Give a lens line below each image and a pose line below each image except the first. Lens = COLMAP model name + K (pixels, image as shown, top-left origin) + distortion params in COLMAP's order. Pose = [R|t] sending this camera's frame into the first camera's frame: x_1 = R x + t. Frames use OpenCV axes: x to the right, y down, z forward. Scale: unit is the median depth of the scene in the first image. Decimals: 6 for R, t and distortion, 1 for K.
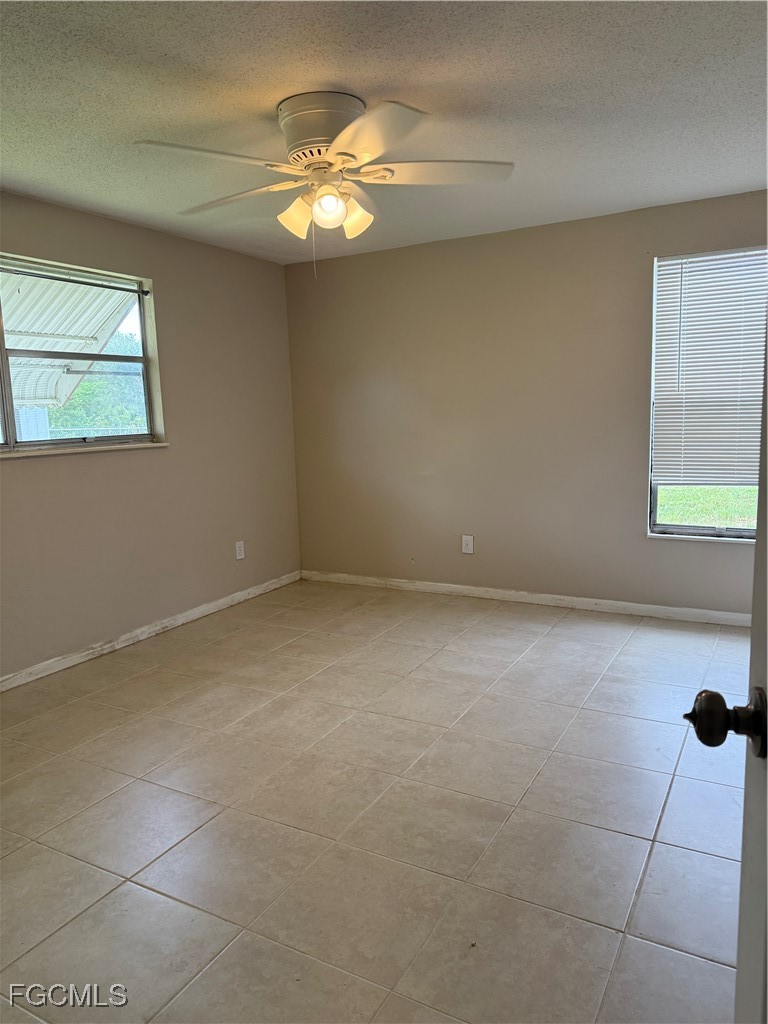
lens RADIAL K [[728.9, 0, 384.0], [0, 728.9, 512.0], [0, 0, 1]] dist [0.006017, -0.006211]
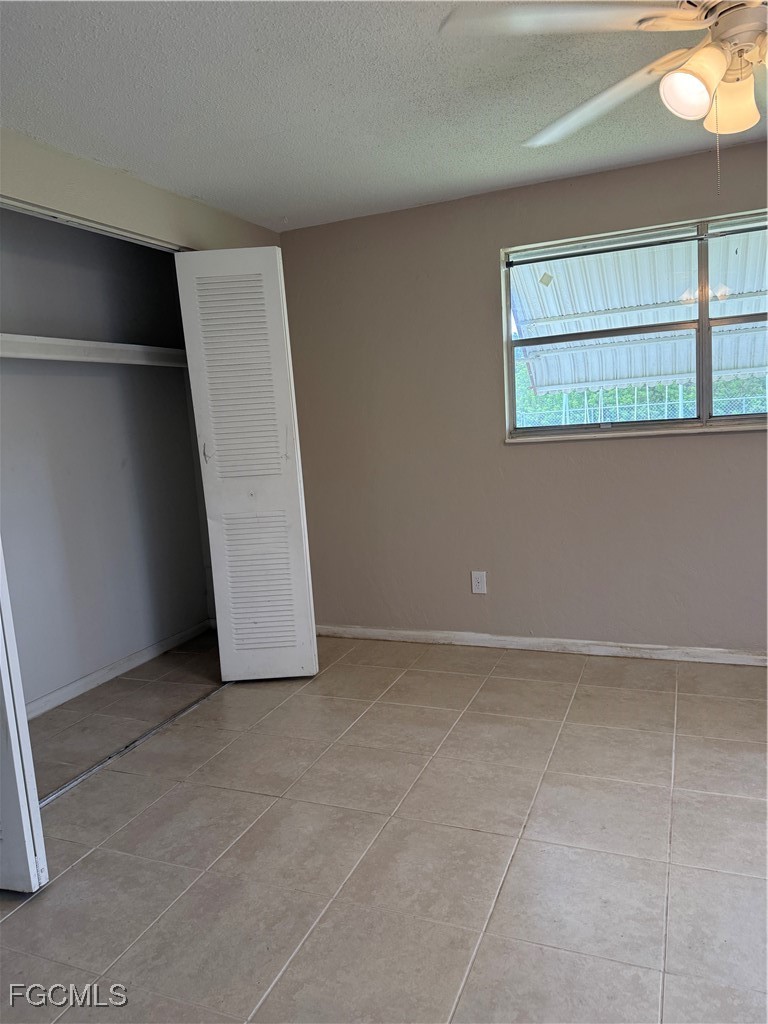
lens RADIAL K [[728.9, 0, 384.0], [0, 728.9, 512.0], [0, 0, 1]] dist [0.006017, -0.006211]
pose [[0.106576, 0.158397, -0.981607, 0.415078], [-0.071759, 0.985880, 0.151296, -0.087648], [0.991712, 0.054315, 0.116438, 0.478898]]
